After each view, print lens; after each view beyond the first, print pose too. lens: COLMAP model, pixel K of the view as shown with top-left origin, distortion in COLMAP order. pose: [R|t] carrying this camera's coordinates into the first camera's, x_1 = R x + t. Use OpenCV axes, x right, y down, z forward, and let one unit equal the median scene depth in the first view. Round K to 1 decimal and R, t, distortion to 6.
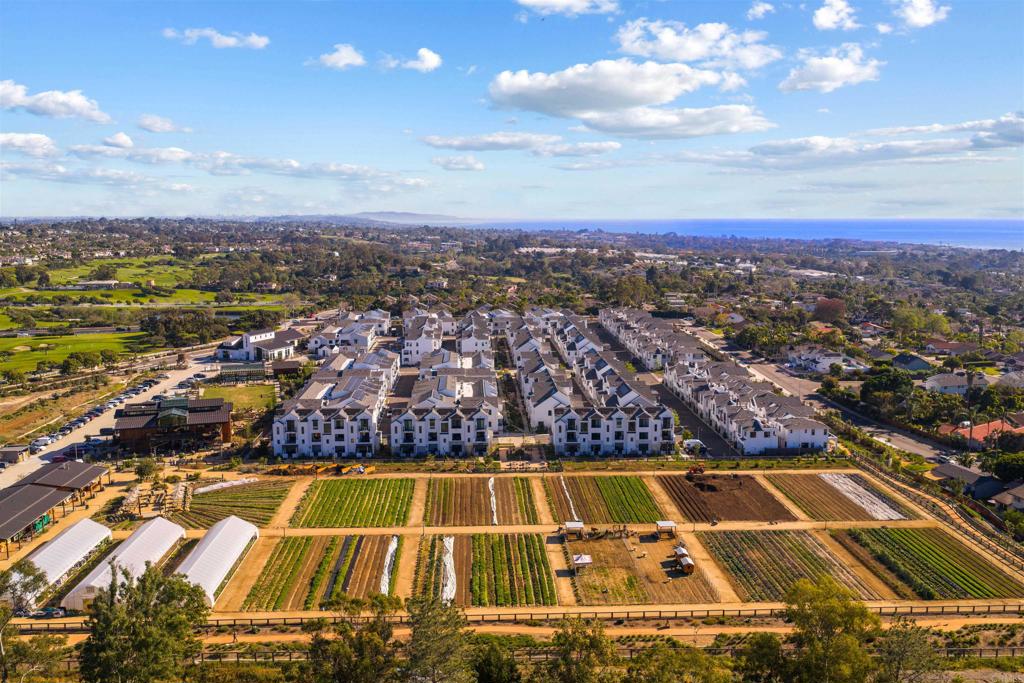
lens RADIAL K [[843.8, 0, 512.0], [0, 843.8, 341.5], [0, 0, 1]] dist [0.010322, -0.008659]
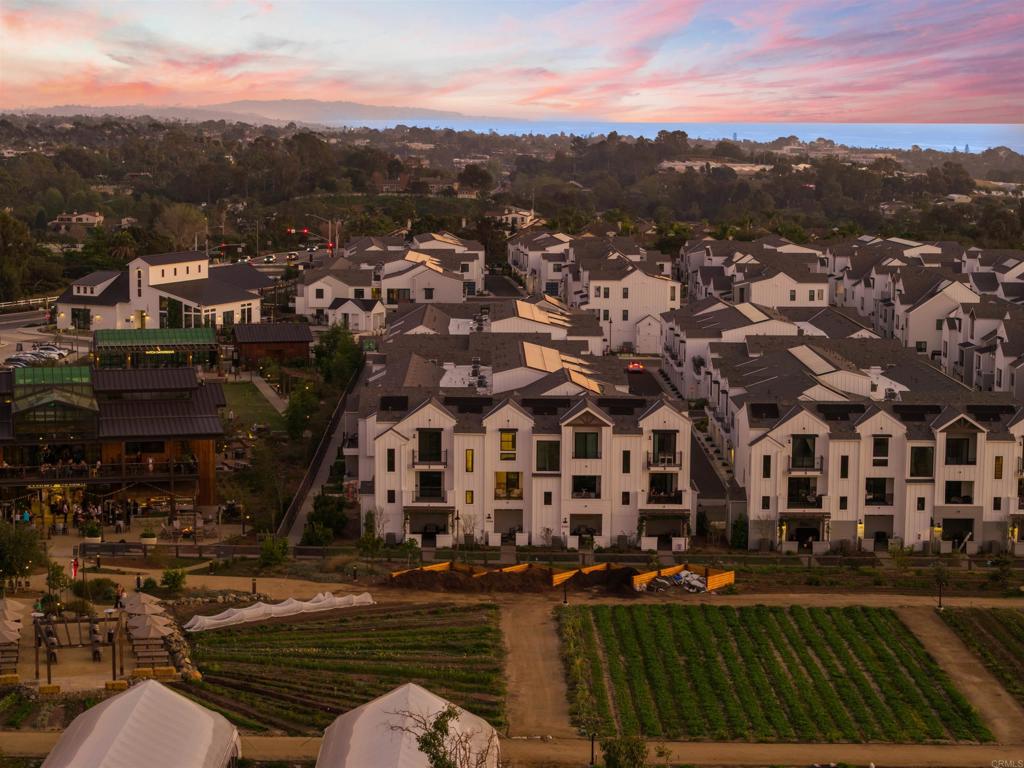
lens RADIAL K [[2043.9, 0, 512.0], [0, 2043.9, 384.0], [0, 0, 1]] dist [-0.170558, -0.044417]
pose [[0.998877, 0.016492, -0.044423, -0.195159], [-0.017017, 0.999790, -0.011458, 0.083571], [0.044225, 0.012201, 0.998947, 0.245455]]
